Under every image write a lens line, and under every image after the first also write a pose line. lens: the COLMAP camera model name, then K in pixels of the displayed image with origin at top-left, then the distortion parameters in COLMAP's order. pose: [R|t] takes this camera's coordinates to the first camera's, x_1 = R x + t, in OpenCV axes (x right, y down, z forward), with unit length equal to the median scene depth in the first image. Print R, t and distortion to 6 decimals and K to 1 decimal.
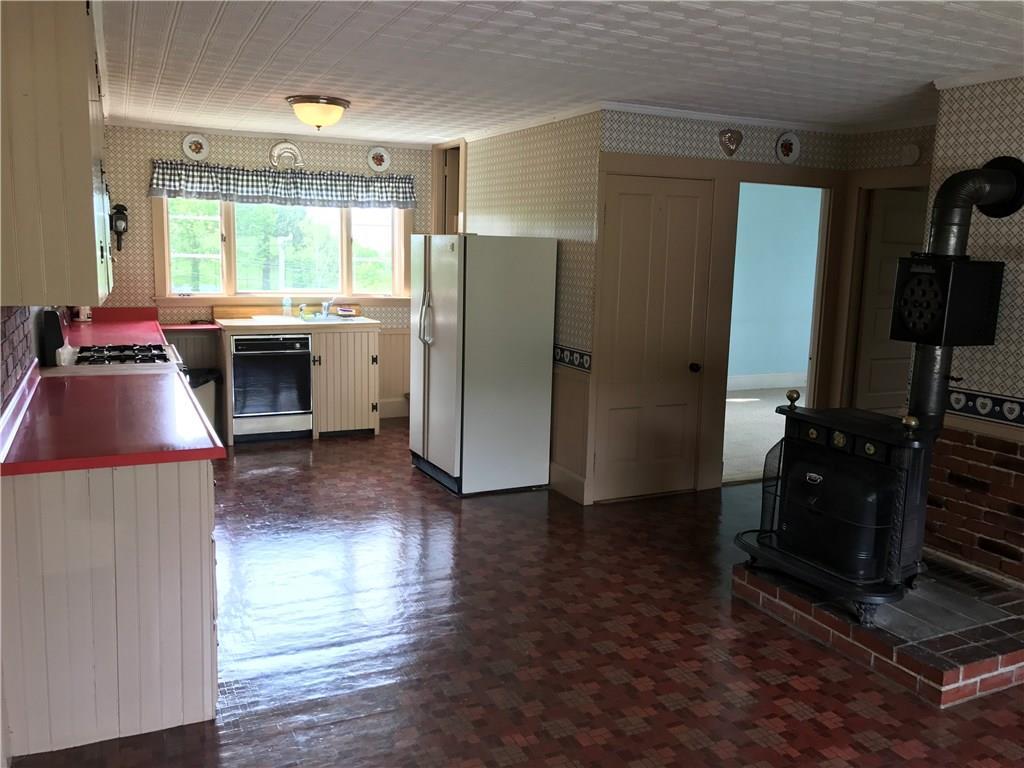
lens RADIAL K [[845.5, 0, 511.7], [0, 845.5, 383.6], [0, 0, 1]] dist [0.014039, -0.001327]
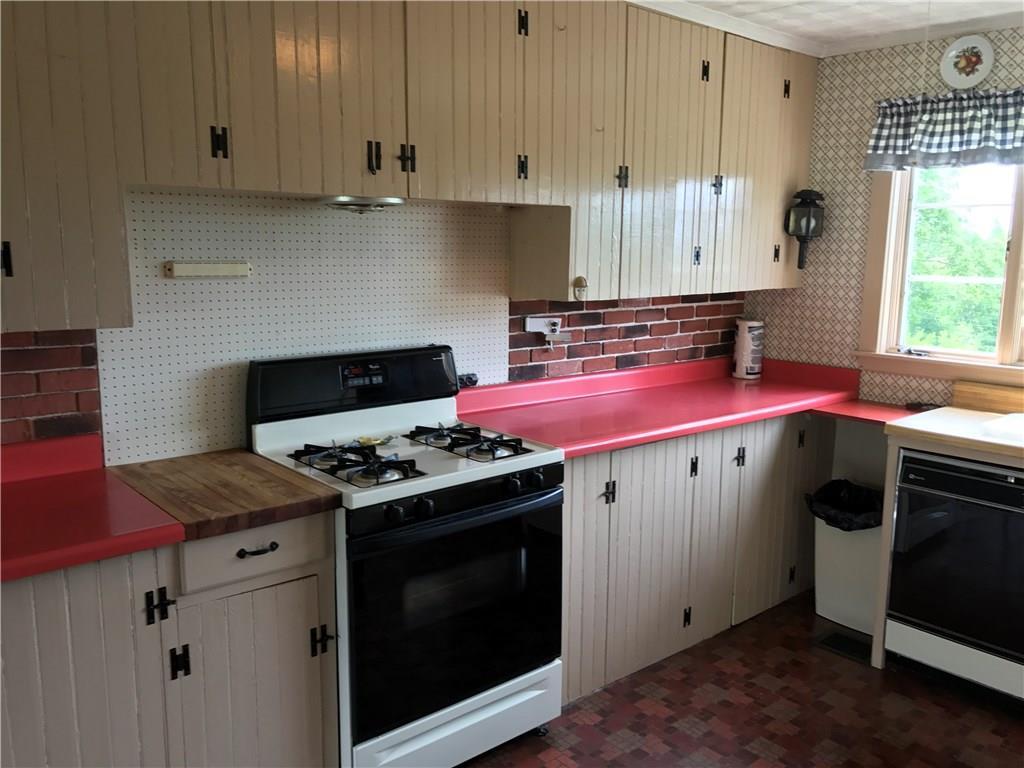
lens RADIAL K [[845.5, 0, 511.4], [0, 845.5, 384.7], [0, 0, 1]] dist [0.014039, -0.001327]
pose [[0.260482, 0.140409, -0.955214, 0.060591], [-0.160669, 0.981877, 0.100515, -0.101120], [0.952016, 0.127291, 0.278321, 0.634855]]
